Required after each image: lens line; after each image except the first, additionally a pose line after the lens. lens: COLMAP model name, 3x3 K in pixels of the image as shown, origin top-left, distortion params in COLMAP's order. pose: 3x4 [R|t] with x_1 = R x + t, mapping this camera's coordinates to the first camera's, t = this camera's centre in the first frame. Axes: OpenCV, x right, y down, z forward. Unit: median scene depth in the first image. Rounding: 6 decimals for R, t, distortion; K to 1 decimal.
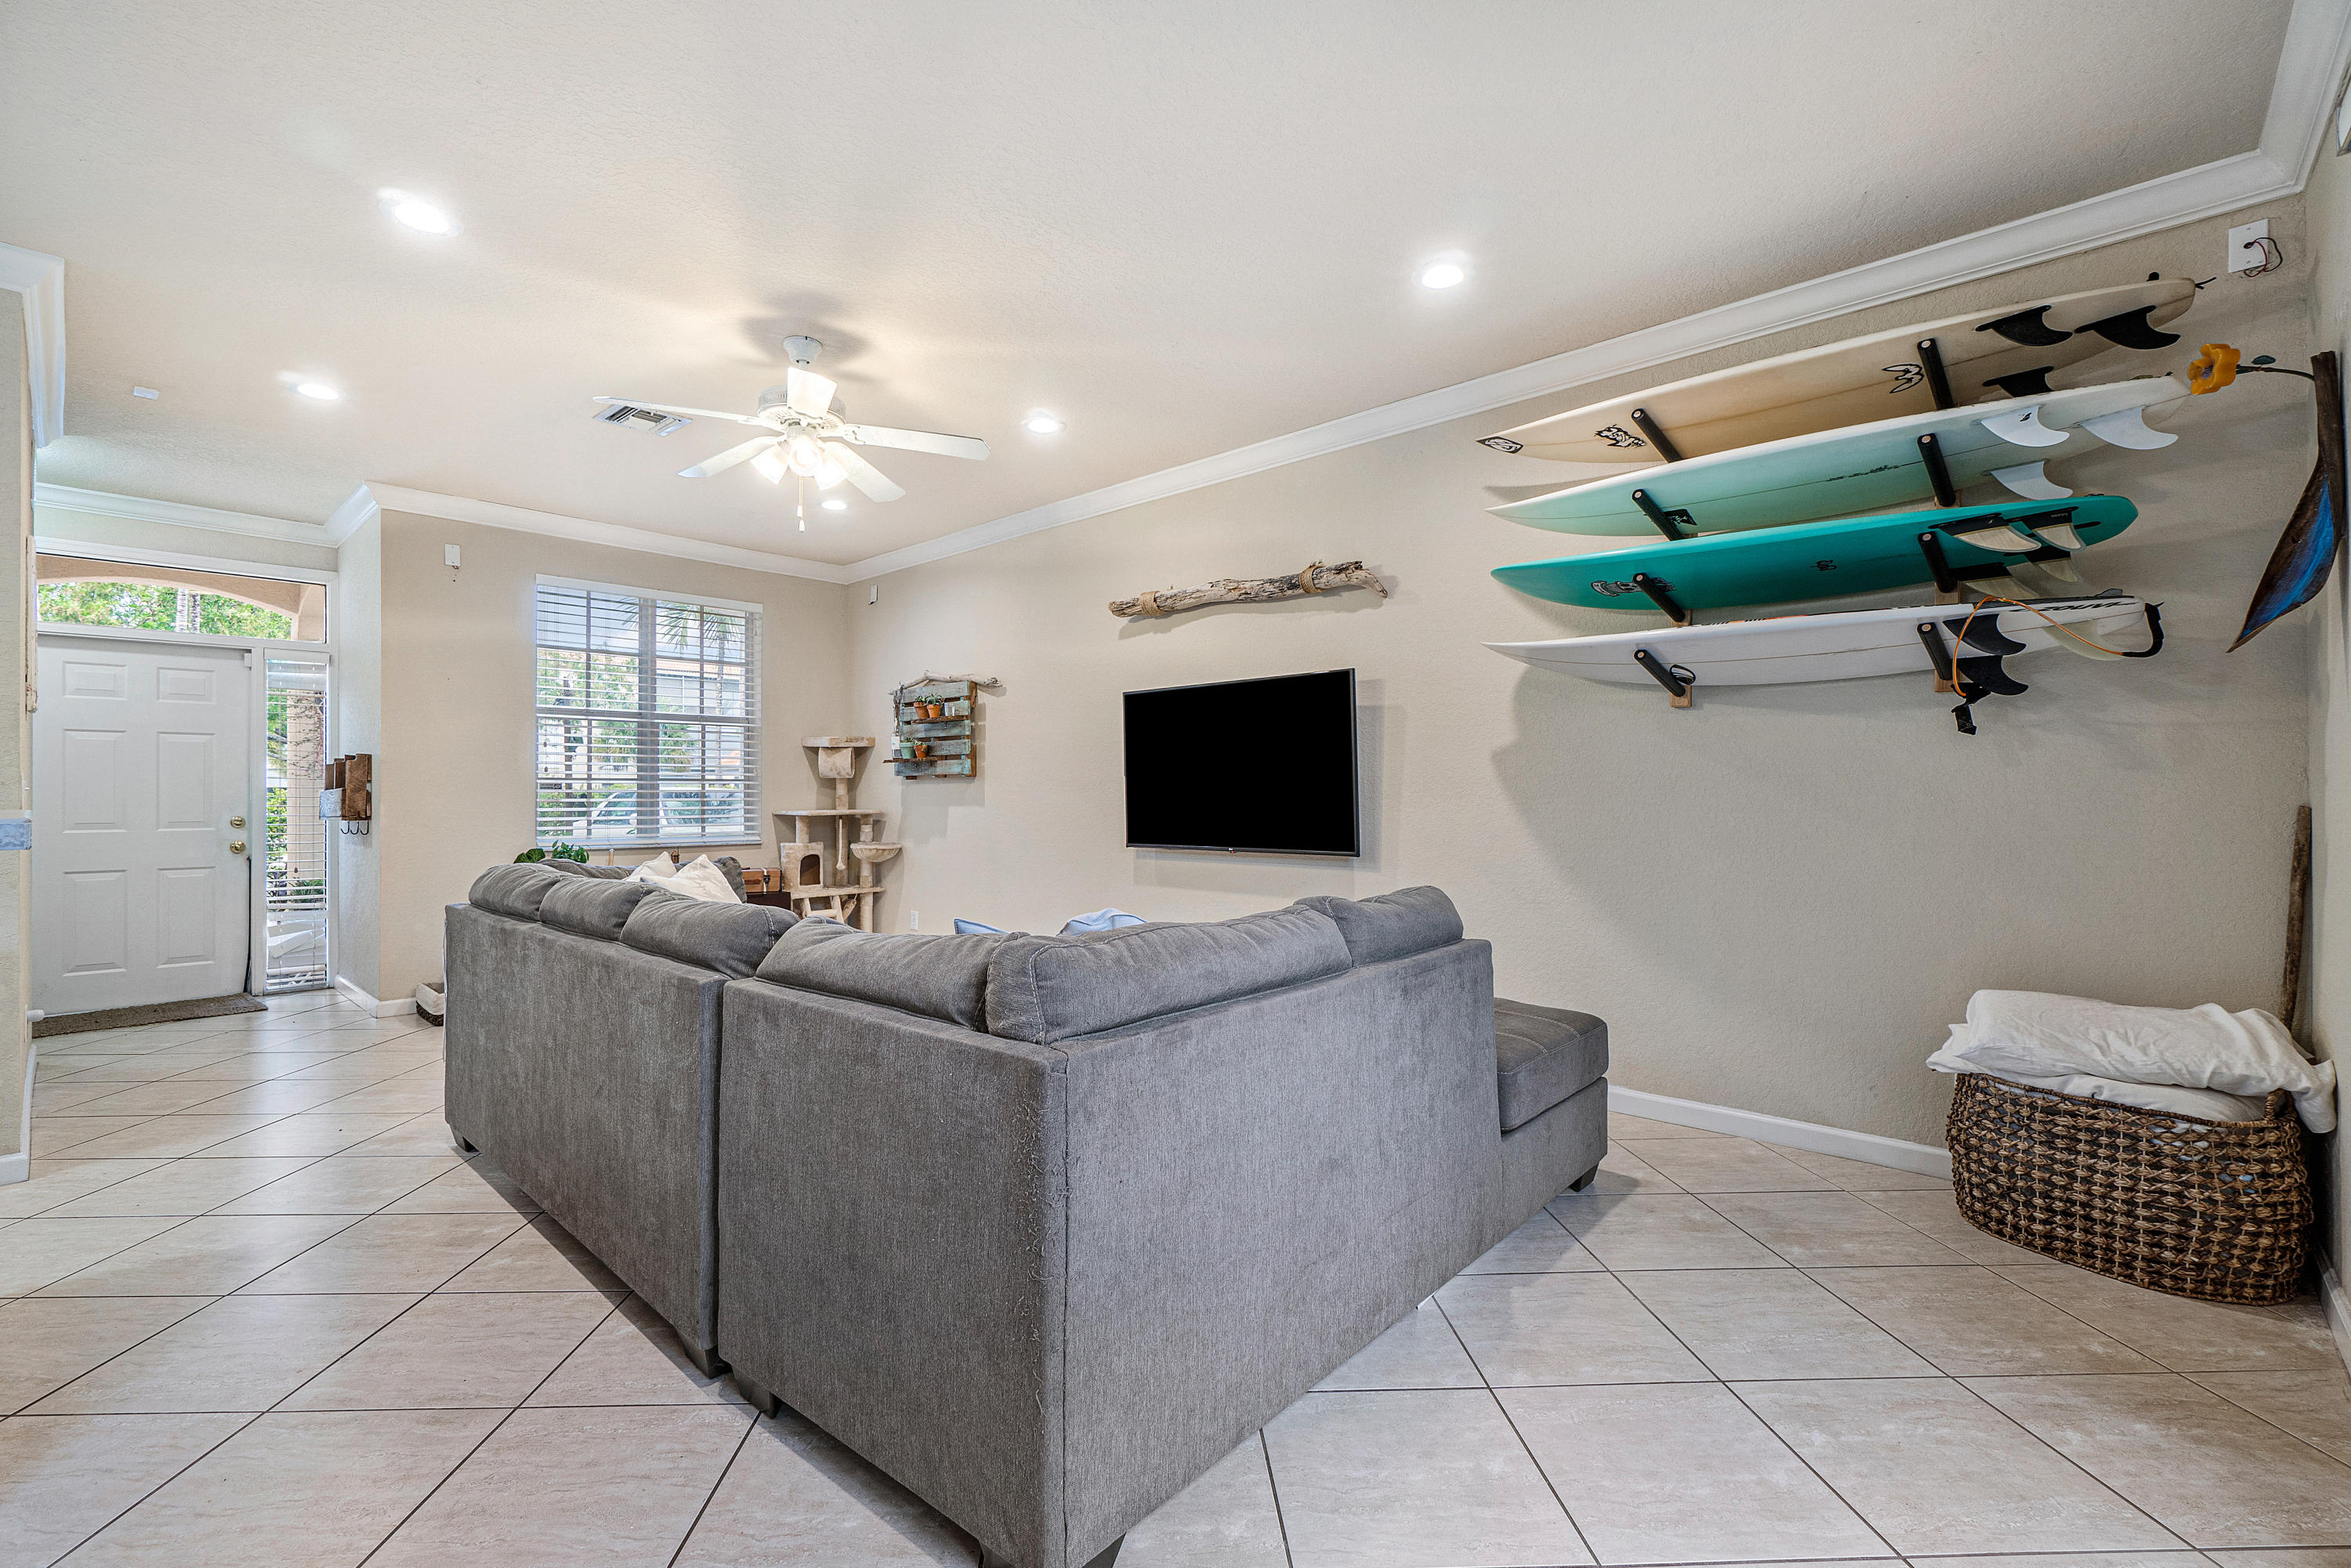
lens RADIAL K [[1020.8, 0, 1165.9], [0, 1020.8, 788.4], [0, 0, 1]] dist [-0.049481, 0.000947]
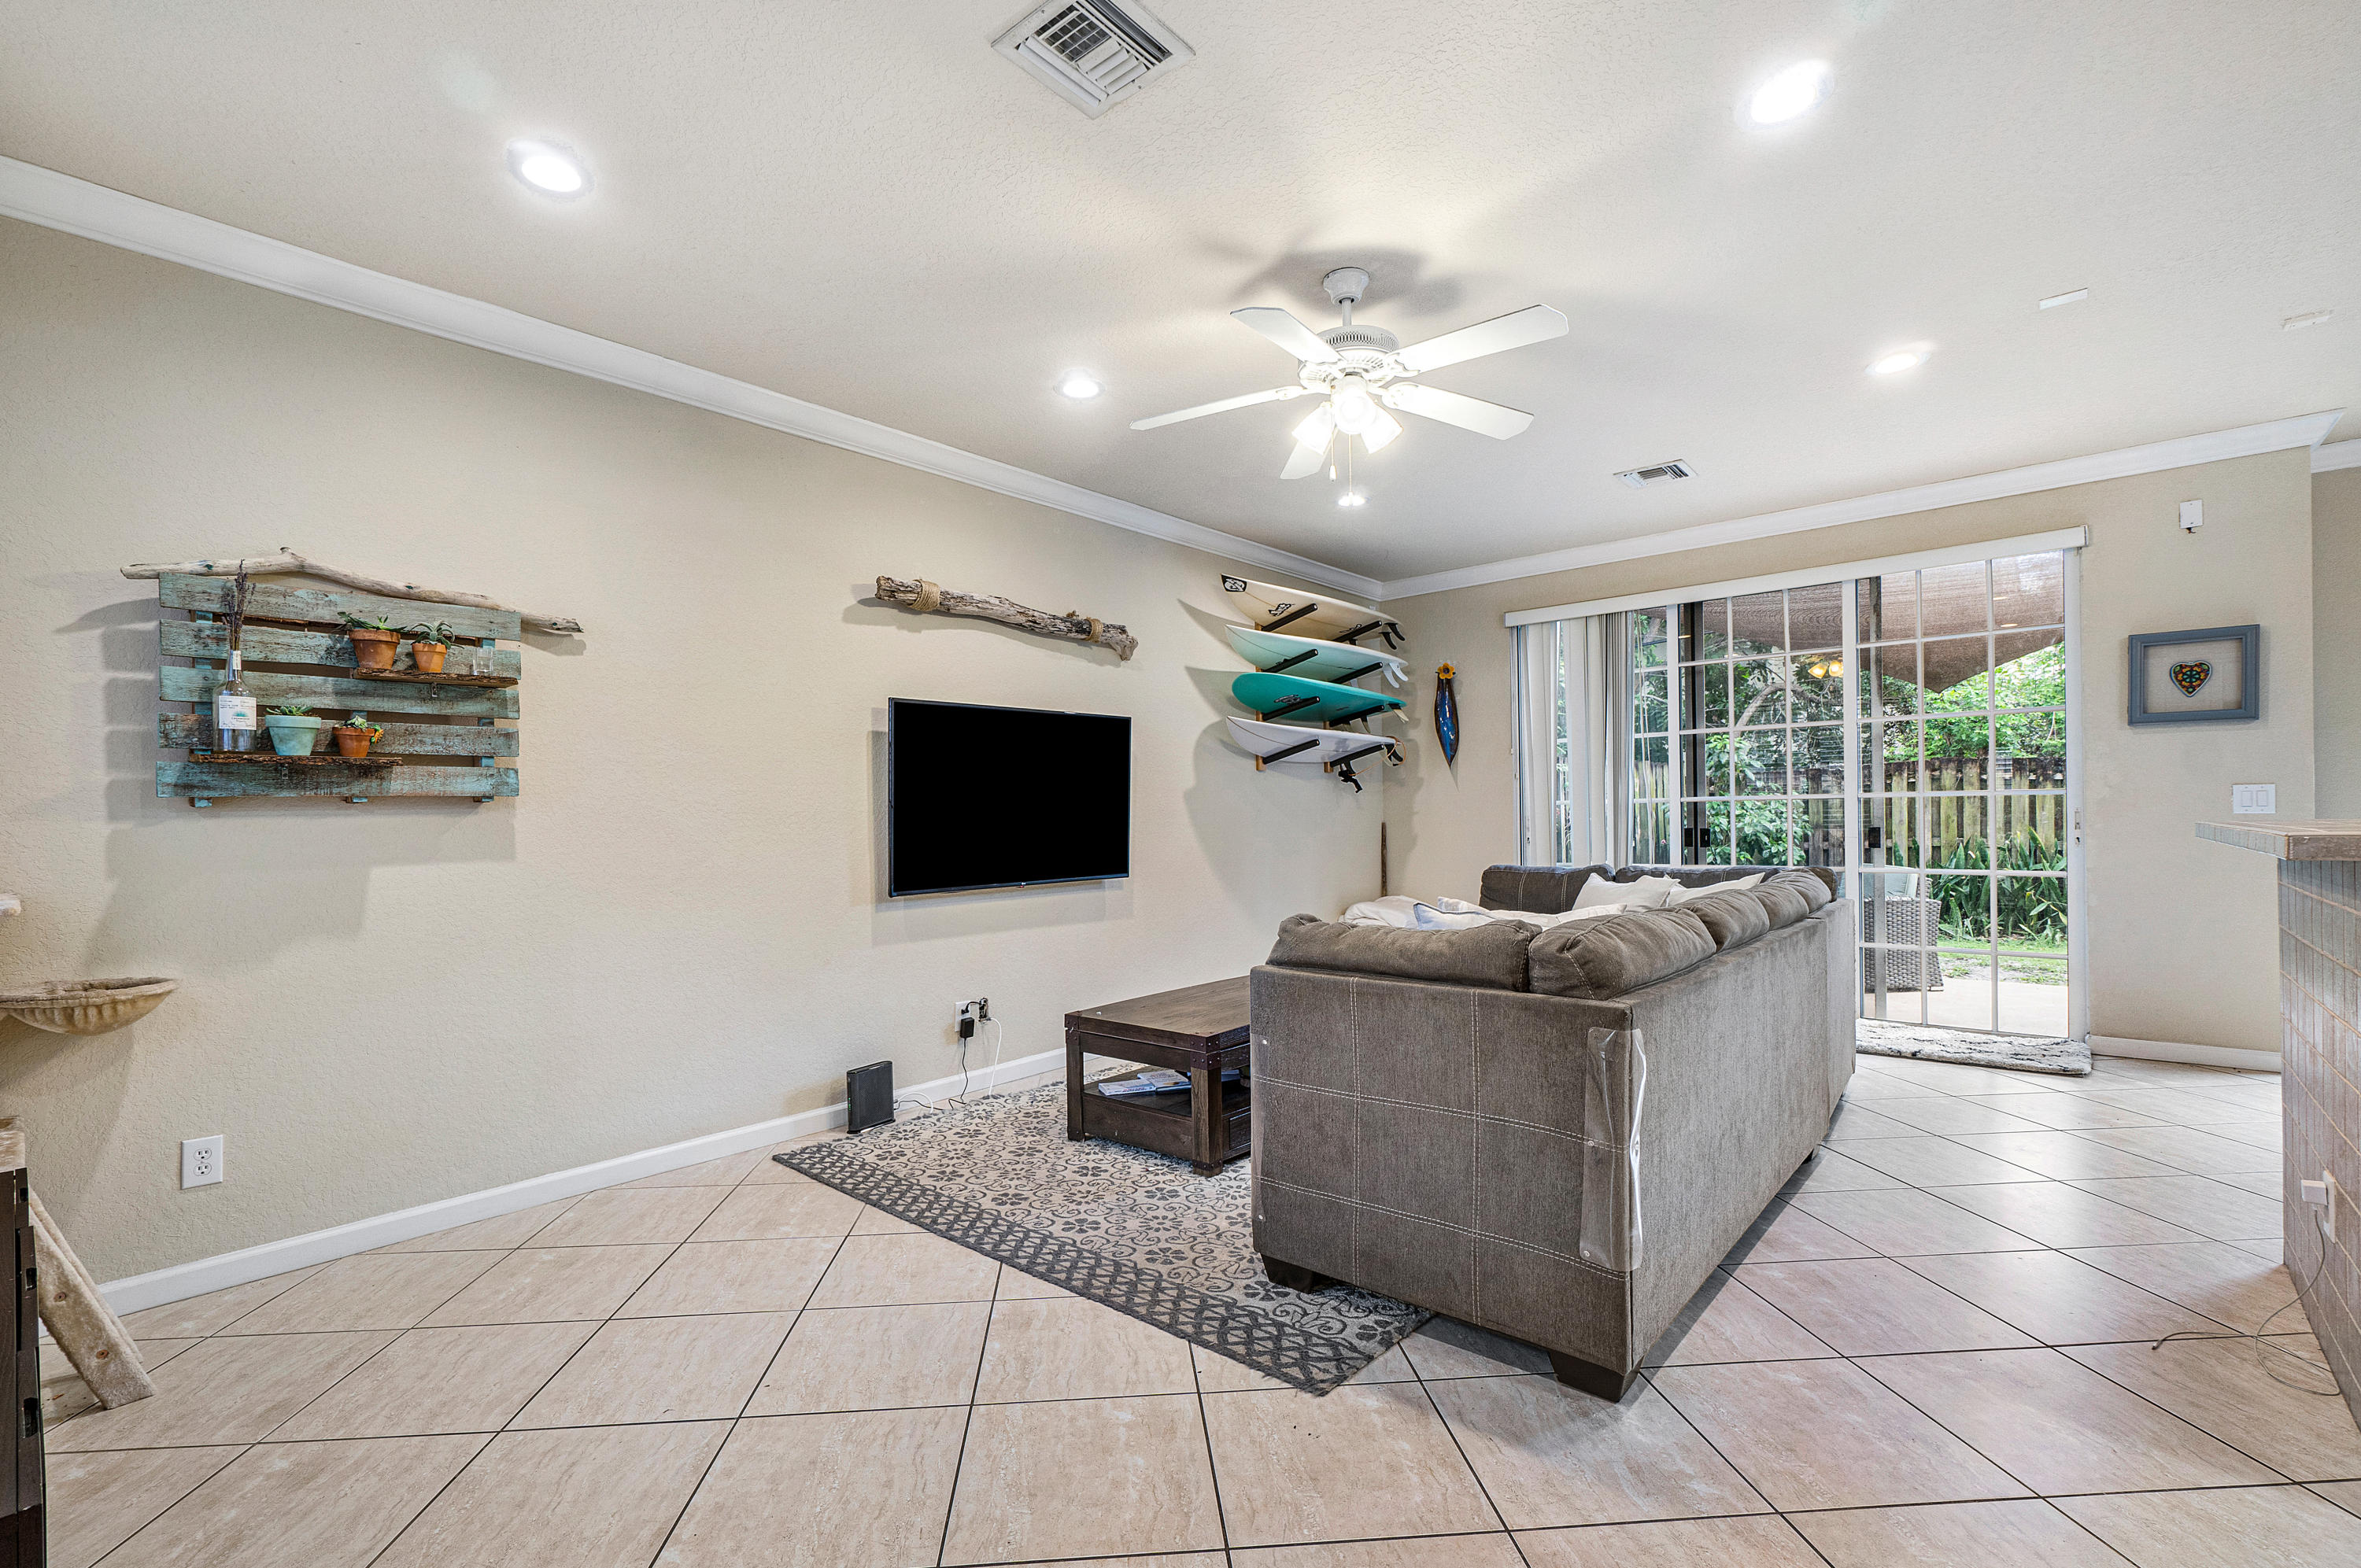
lens RADIAL K [[1073.3, 0, 1181.3], [0, 1073.3, 791.8], [0, 0, 1]] dist [-0.002942, -0.000180]
pose [[-0.032925, 0.016691, 0.999318, -0.728558], [-0.000475, 0.999860, -0.016716, -0.007992], [-0.999458, -0.001025, -0.032913, 0.680824]]
